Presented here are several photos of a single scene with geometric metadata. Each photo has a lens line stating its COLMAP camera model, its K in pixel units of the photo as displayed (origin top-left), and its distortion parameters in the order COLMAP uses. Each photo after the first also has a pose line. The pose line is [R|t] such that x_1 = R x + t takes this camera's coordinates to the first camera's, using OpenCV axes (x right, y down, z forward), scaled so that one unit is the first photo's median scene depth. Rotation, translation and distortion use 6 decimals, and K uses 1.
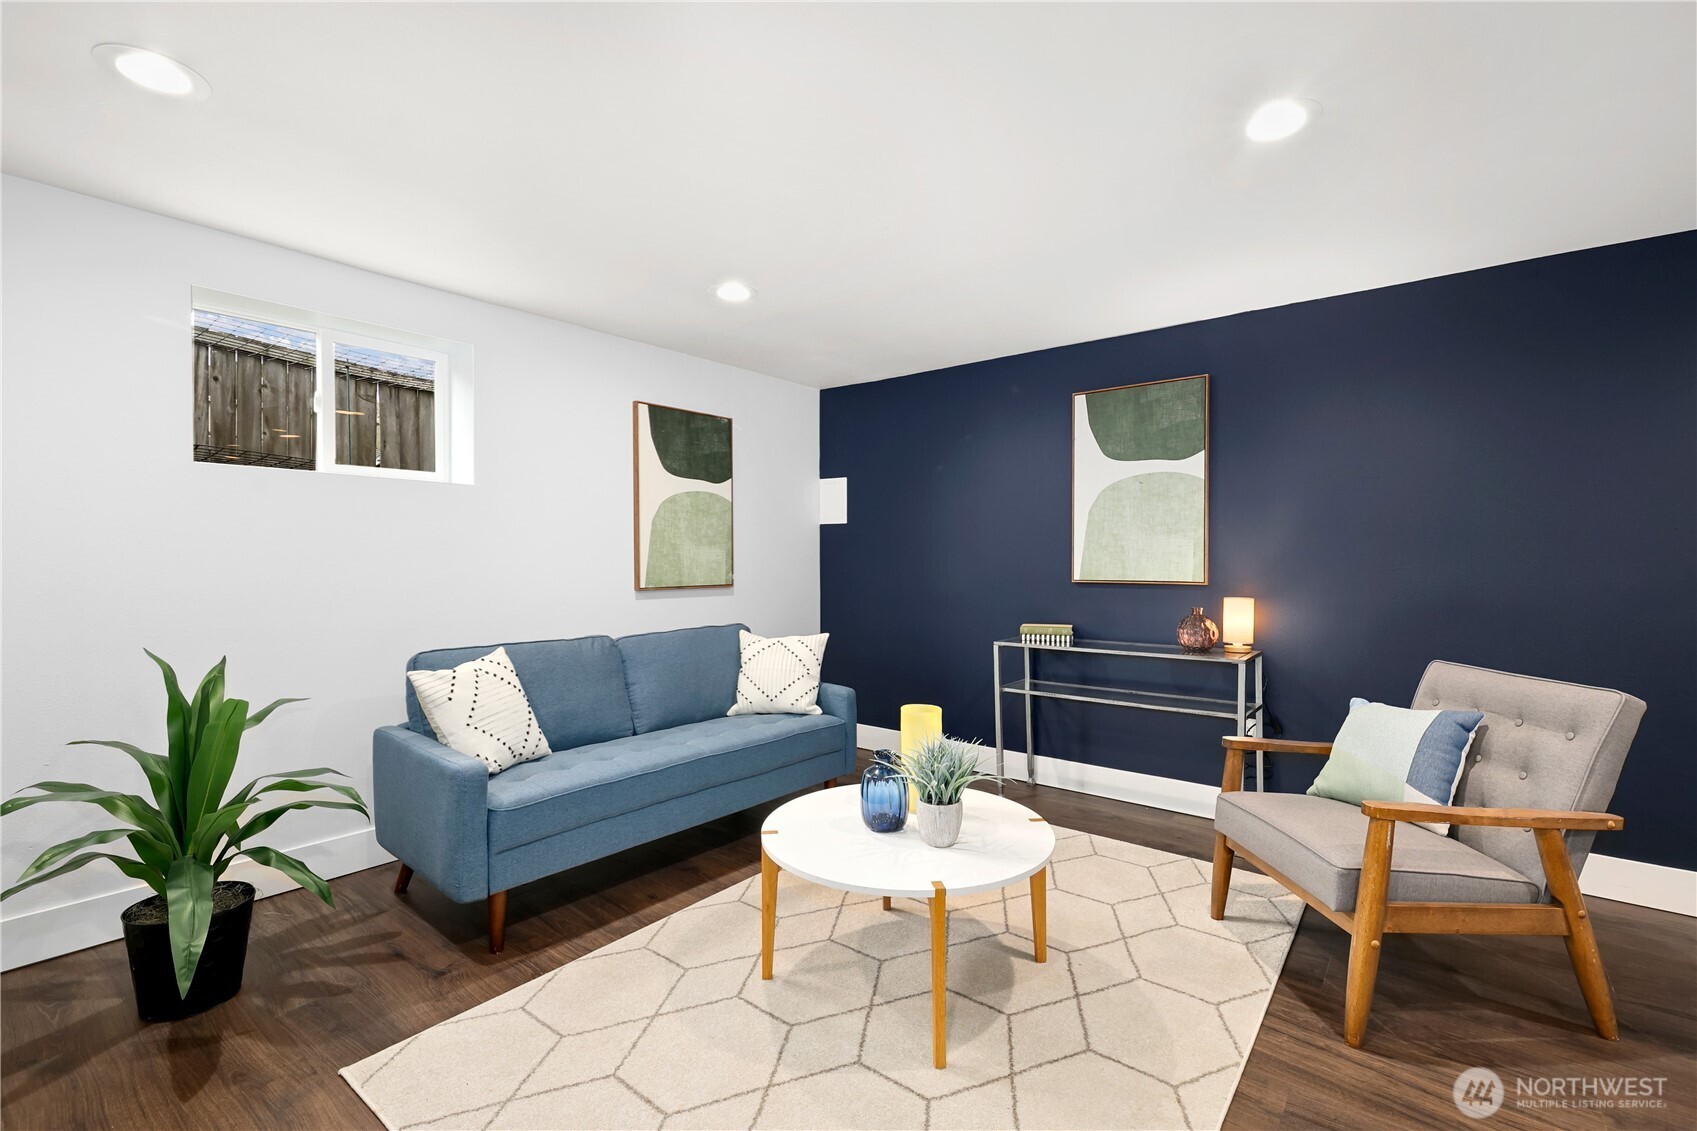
lens RADIAL K [[761.6, 0, 848.5], [0, 761.6, 565.5], [0, 0, 1]] dist [0.013279, -0.000159]
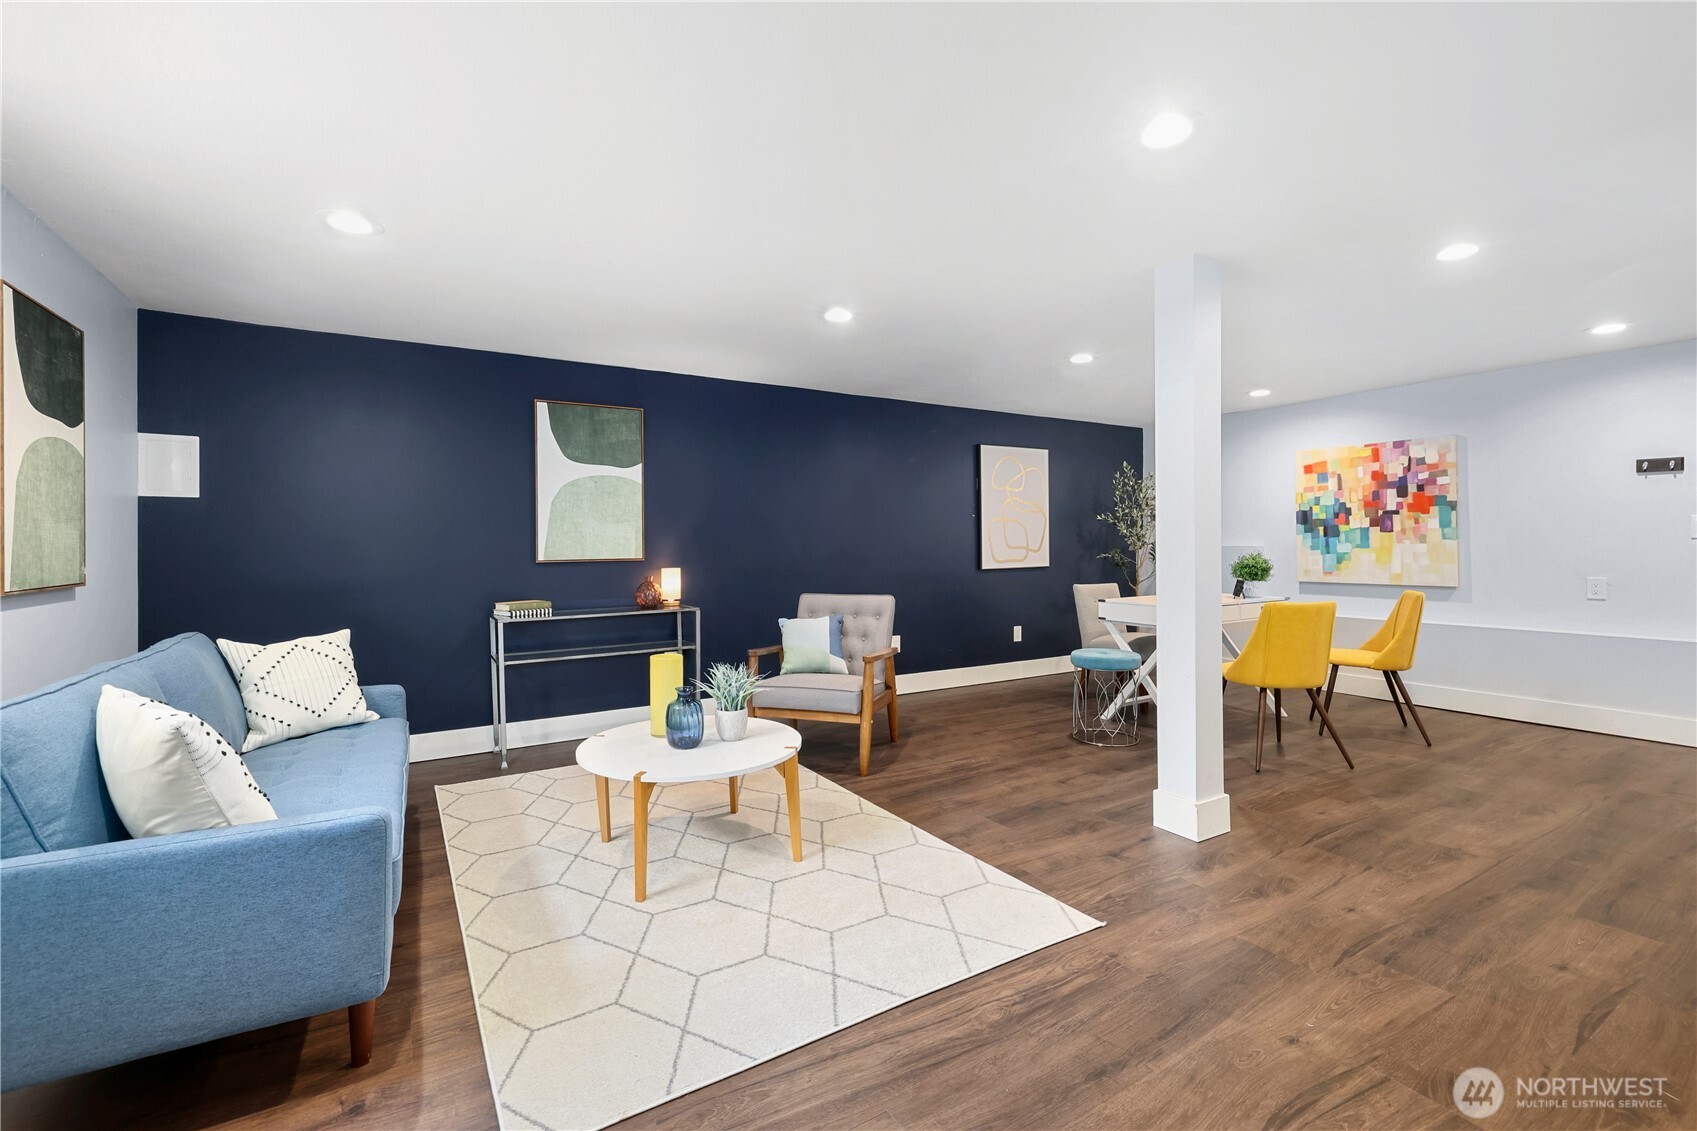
lens RADIAL K [[727.3, 0, 844.3], [0, 727.3, 553.1], [0, 0, 1]] dist [0.001169, -0.000031]
pose [[0.341422, -0.014235, 0.939802, -0.633314], [0.018131, 0.999799, 0.008557, 0.006712], [-0.939735, 0.014117, 0.341611, 0.203885]]
